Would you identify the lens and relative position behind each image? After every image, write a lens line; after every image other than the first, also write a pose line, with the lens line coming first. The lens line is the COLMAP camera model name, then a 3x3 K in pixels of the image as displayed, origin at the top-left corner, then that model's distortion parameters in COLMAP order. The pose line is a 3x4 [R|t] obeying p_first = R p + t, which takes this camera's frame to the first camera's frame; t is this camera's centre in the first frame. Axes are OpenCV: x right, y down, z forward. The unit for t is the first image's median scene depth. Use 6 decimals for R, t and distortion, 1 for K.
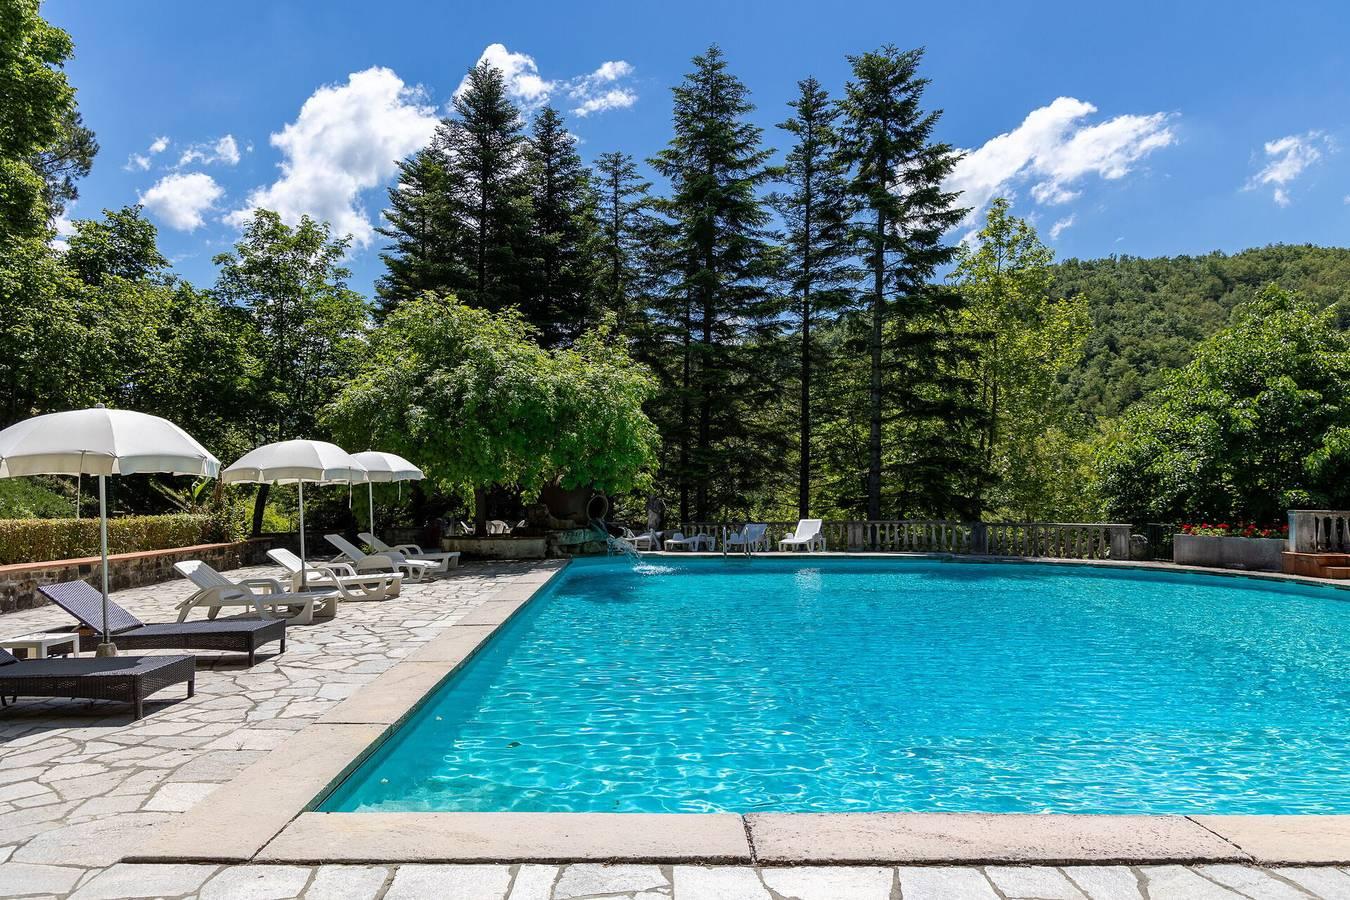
lens RADIAL K [[1003.6, 0, 693.1], [0, 1003.6, 471.4], [0, 0, 1]] dist [-0.021405, -0.028233]
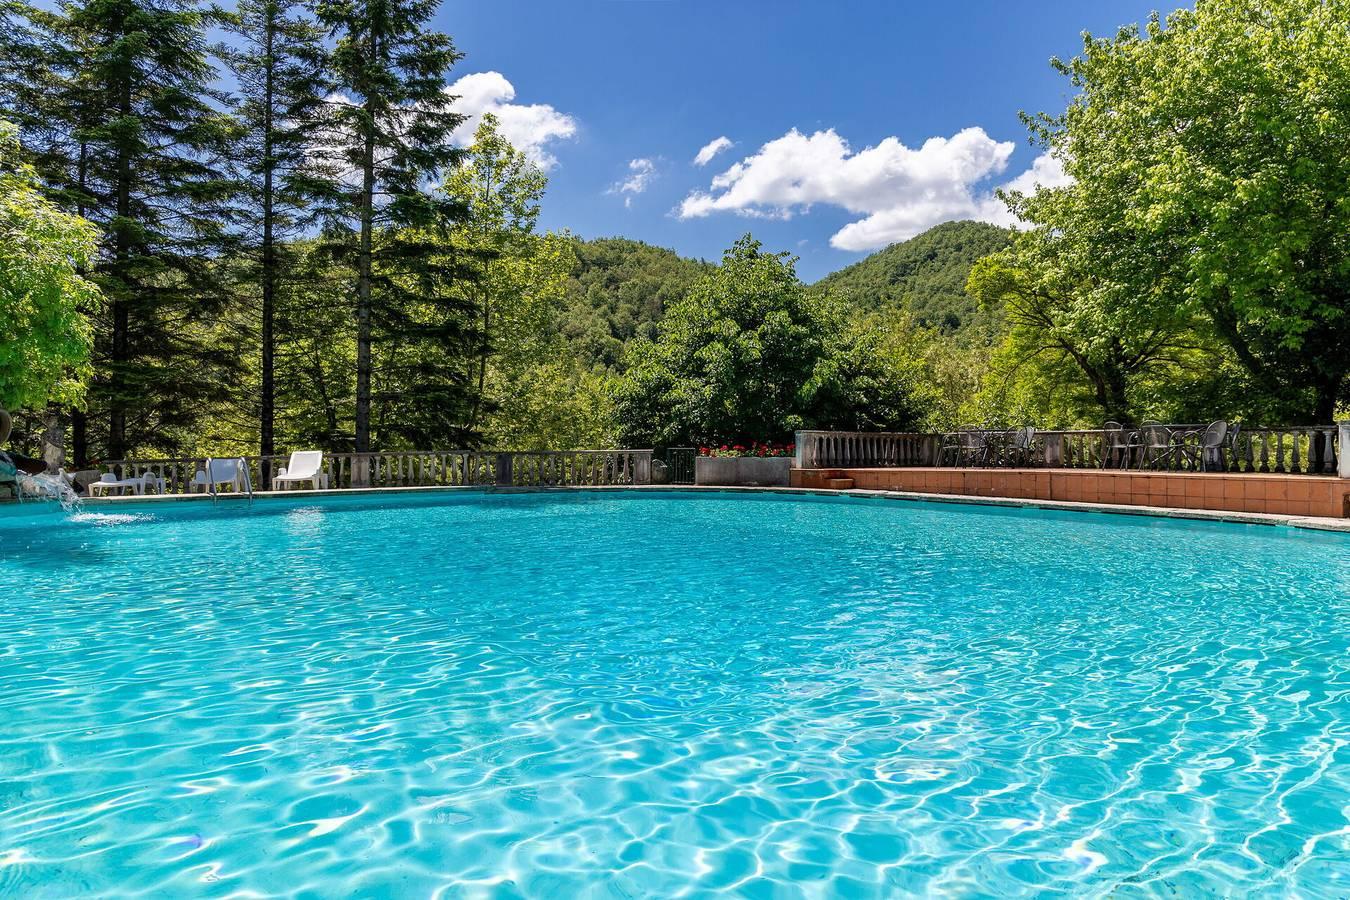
lens RADIAL K [[891.2, 0, 675.0], [0, 891.2, 450.0], [0, 0, 1]] dist [0.005758, -0.000209]
pose [[0.767372, -0.008476, 0.641146, -0.105020], [0.004353, 0.999958, 0.008010, 0.039122], [-0.641188, -0.003356, 0.767377, 0.244387]]
